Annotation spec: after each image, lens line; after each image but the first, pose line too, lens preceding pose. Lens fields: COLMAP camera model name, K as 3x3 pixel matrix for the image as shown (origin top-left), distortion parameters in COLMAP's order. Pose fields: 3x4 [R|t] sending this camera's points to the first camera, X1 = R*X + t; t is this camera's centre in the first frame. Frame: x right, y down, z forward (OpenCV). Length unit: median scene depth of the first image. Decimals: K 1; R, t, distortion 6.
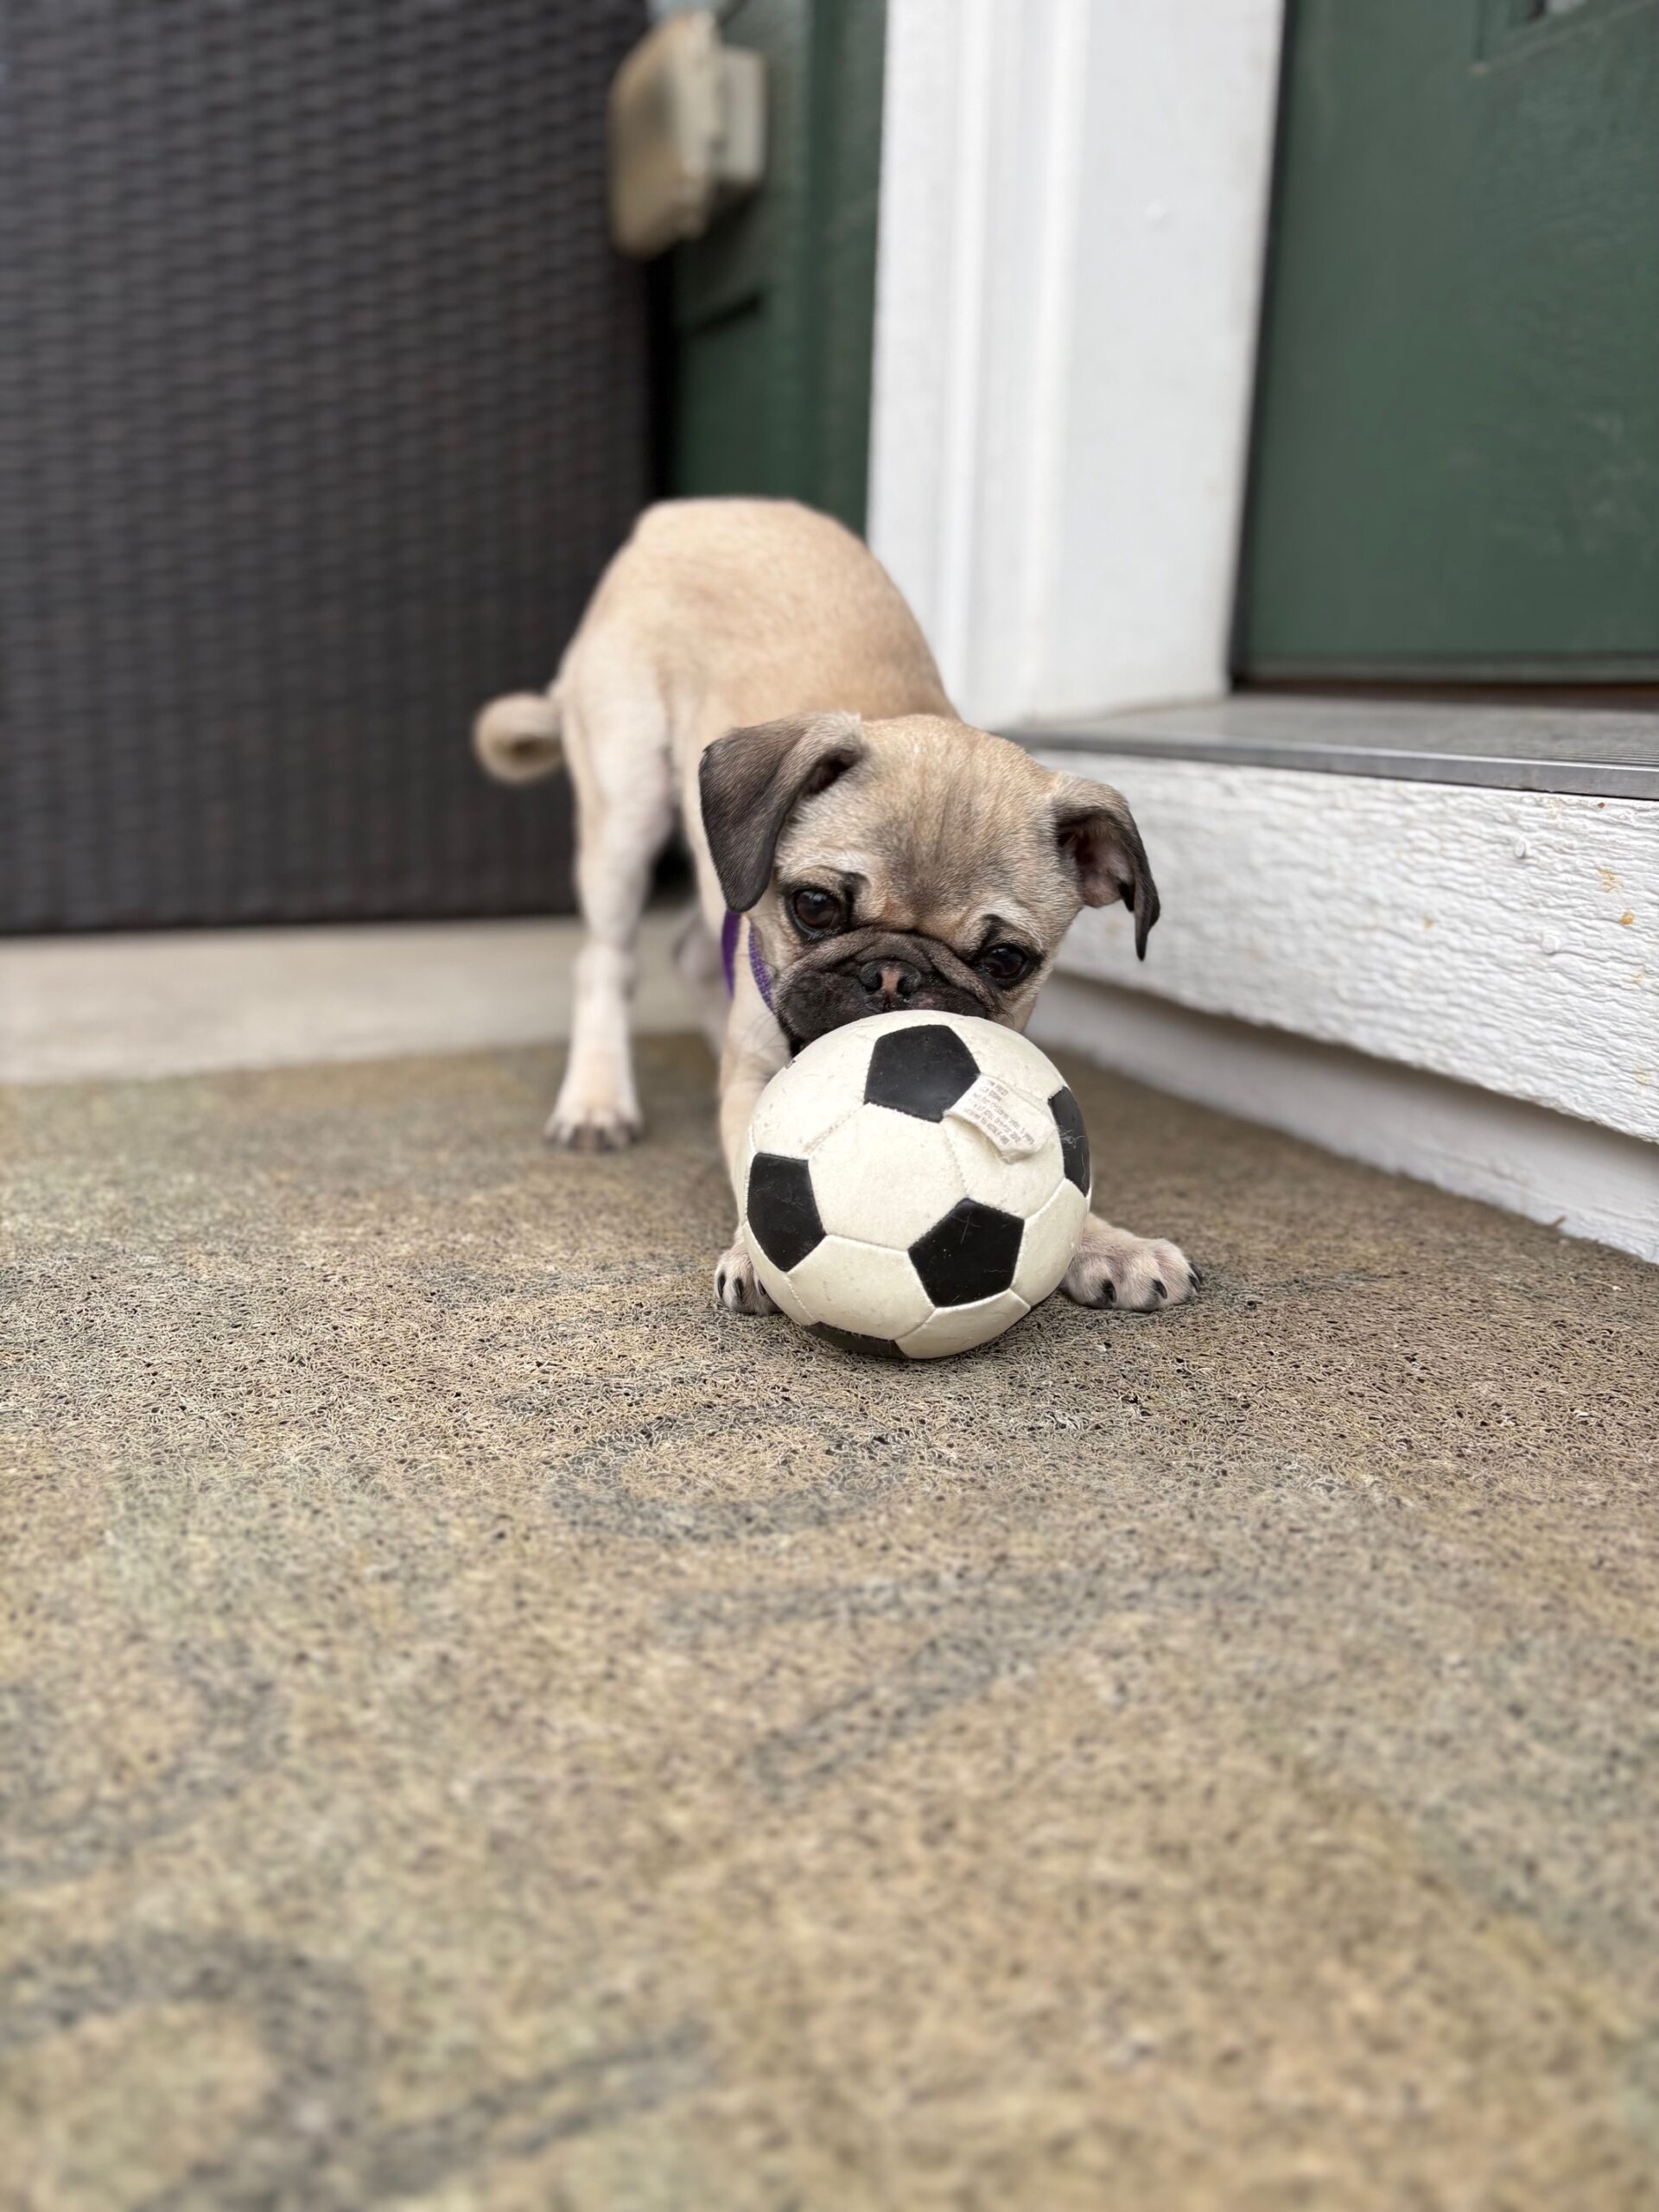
lens RADIAL K [[1661.7, 0, 822.1], [0, 1661.7, 1097.8], [0, 0, 1]] dist [0.032318, -0.044070]
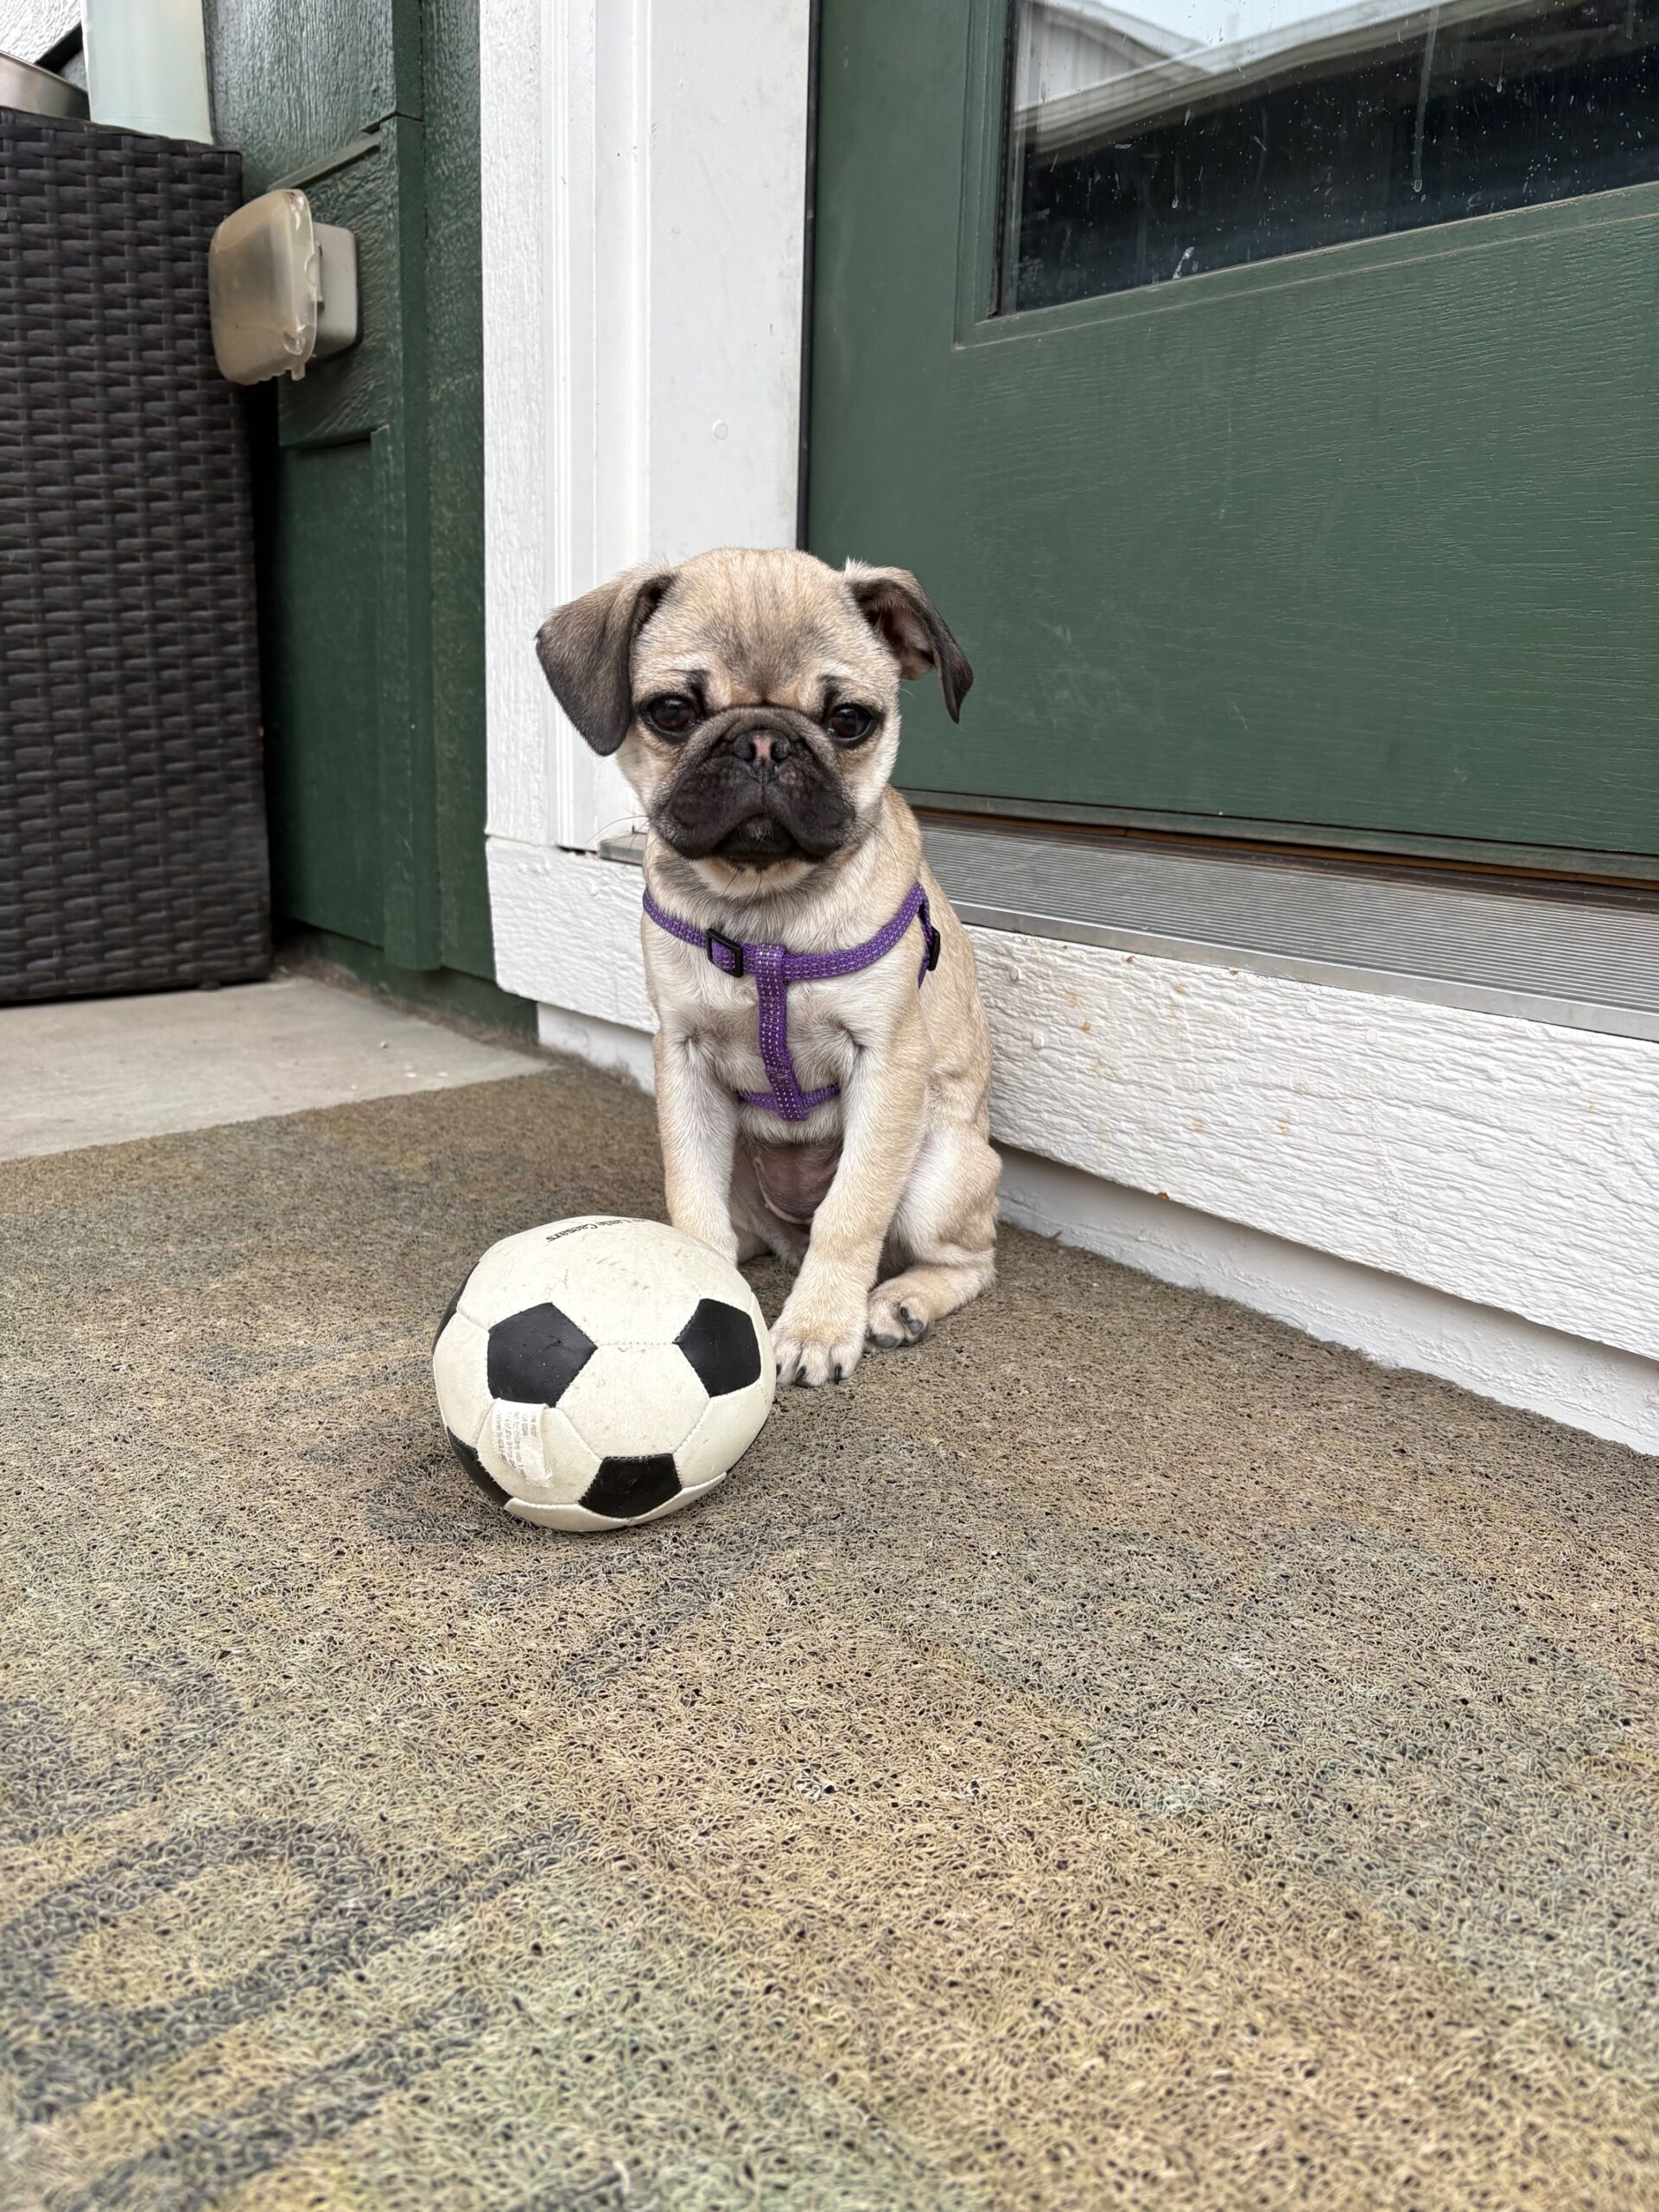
lens RADIAL K [[1651.2, 0, 797.9], [0, 1651.2, 1082.8], [0, 0, 1]] dist [0.035910, -0.050576]
pose [[0.968963, -0.055499, 0.240896, -0.132225], [0.056026, 0.998418, 0.004670, -0.108235], [-0.240774, 0.008972, 0.970540, -0.415206]]
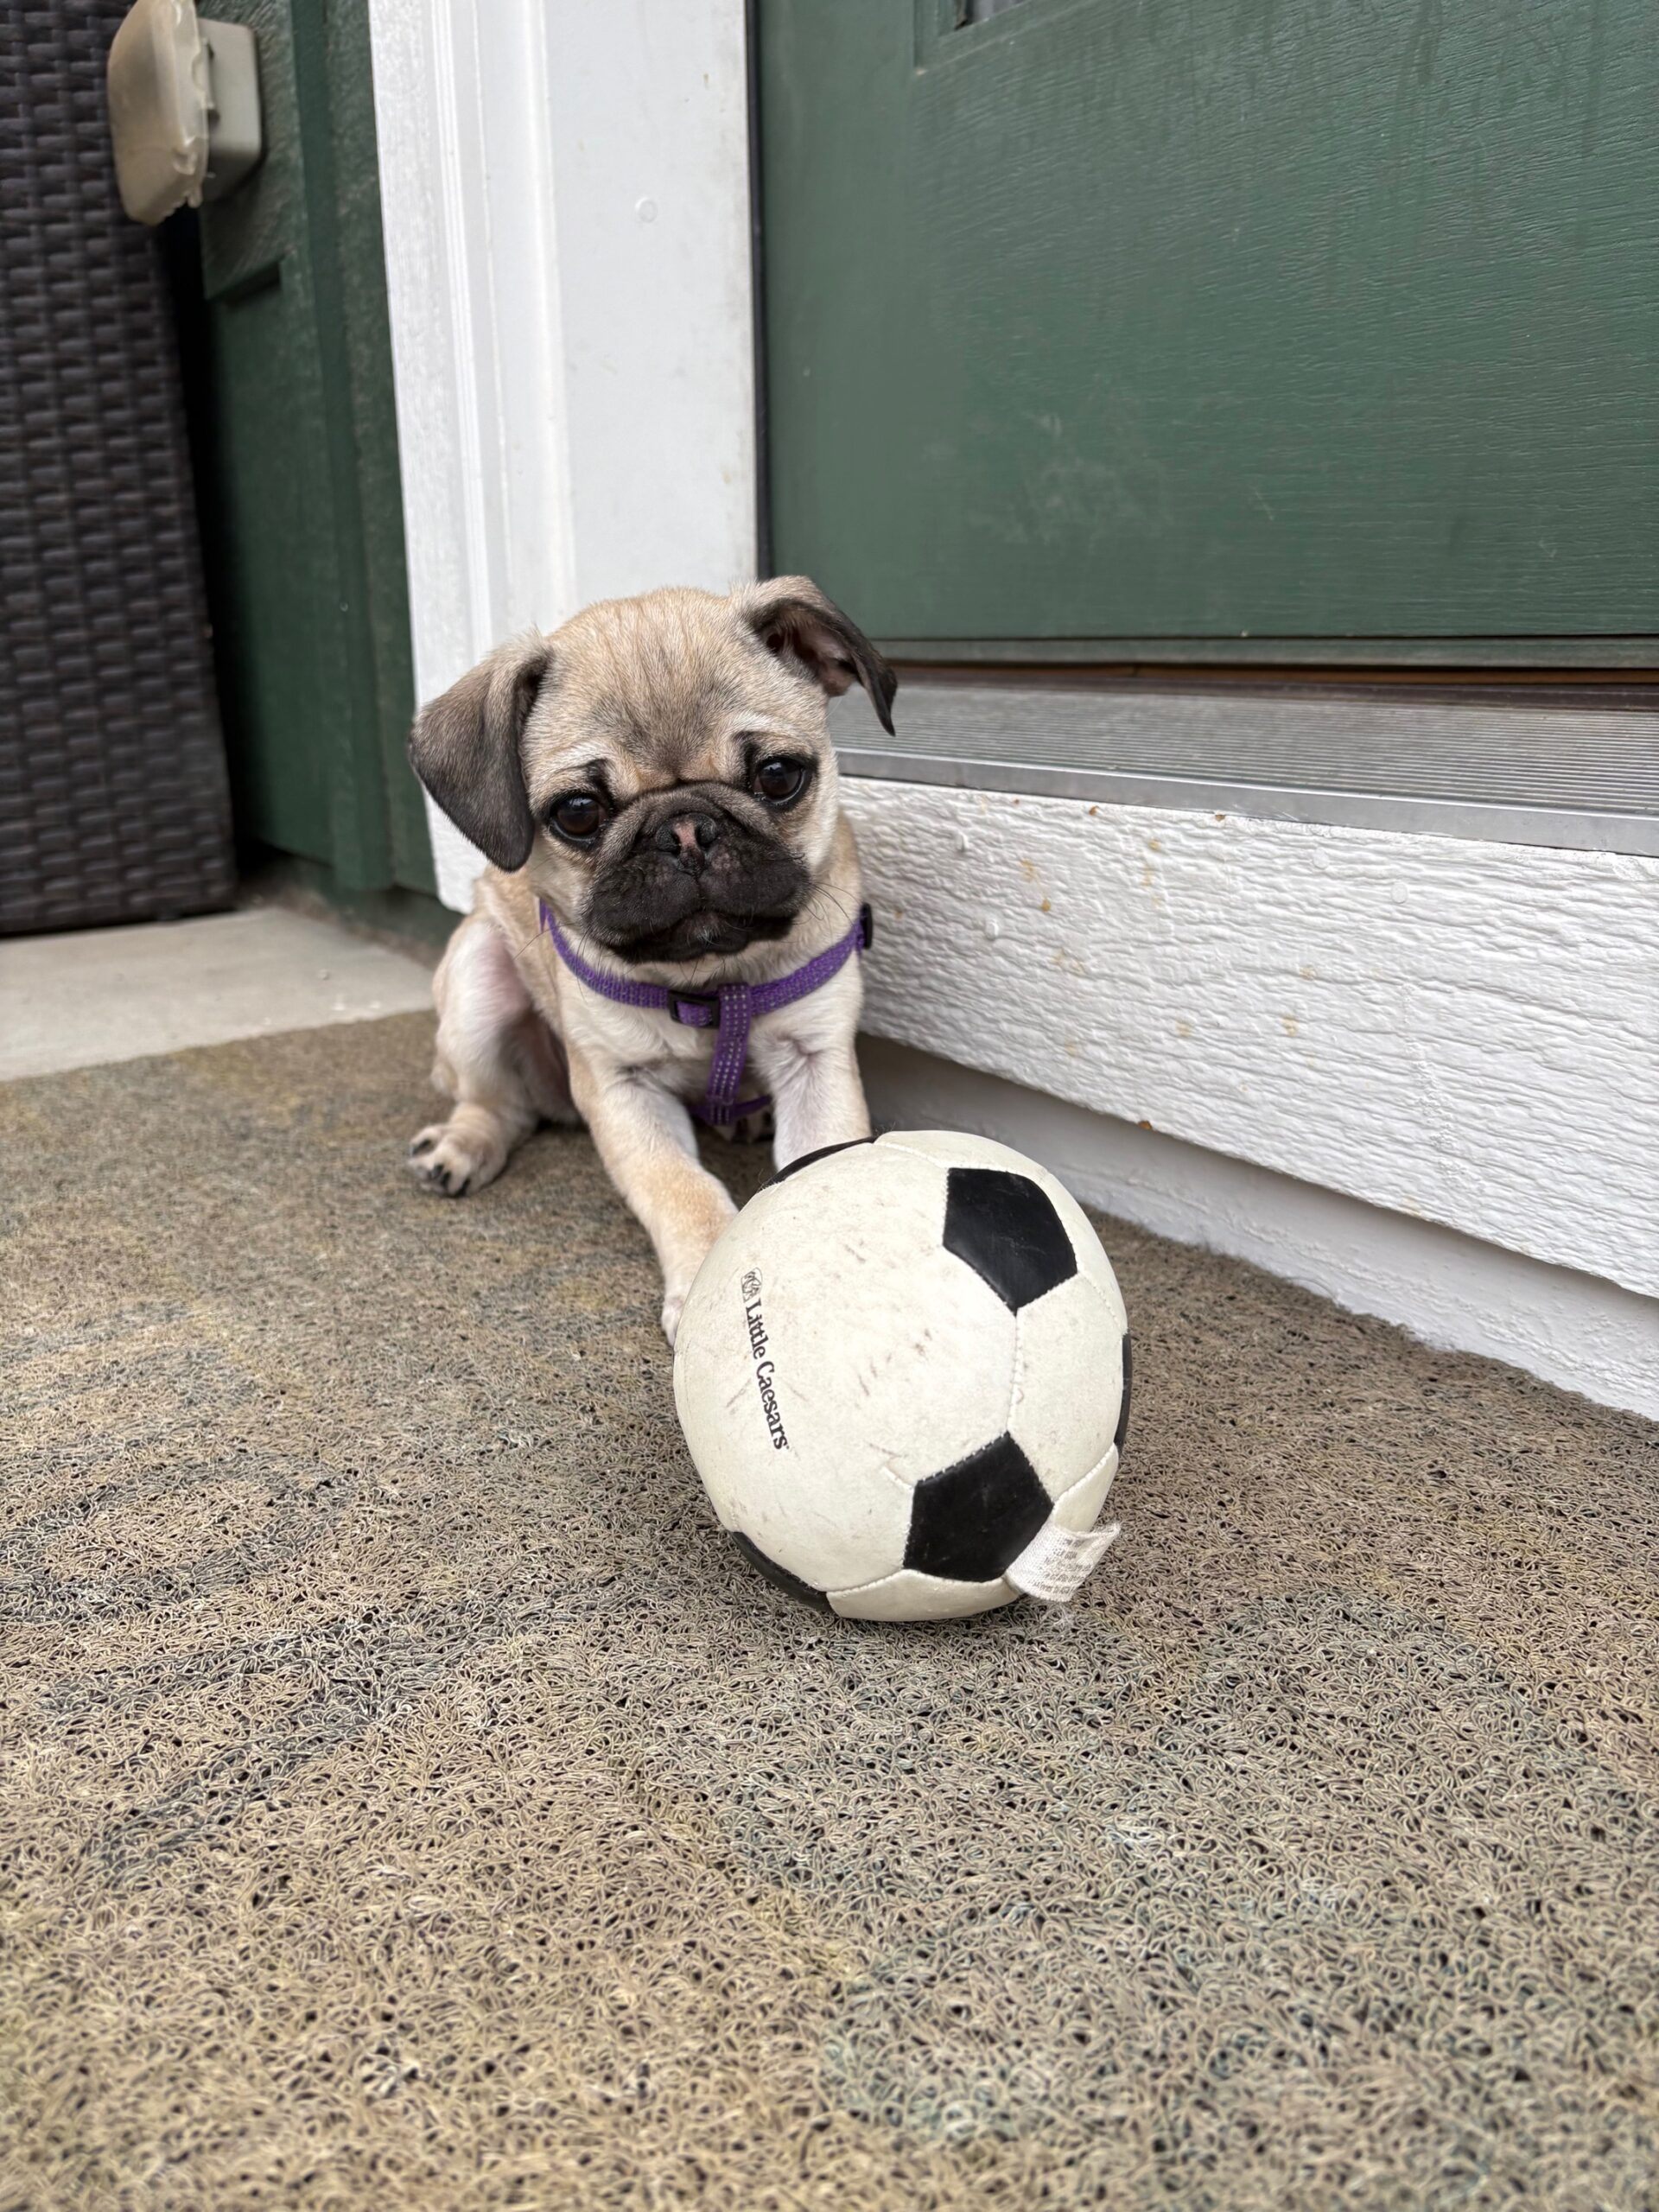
lens RADIAL K [[1661.7, 0, 822.1], [0, 1661.7, 1097.8], [0, 0, 1]] dist [0.032318, -0.044070]
pose [[0.982118, -0.085053, 0.167960, 0.198869], [0.079410, 0.996037, 0.040043, -0.051211], [-0.170700, -0.025989, 0.984980, -0.058941]]
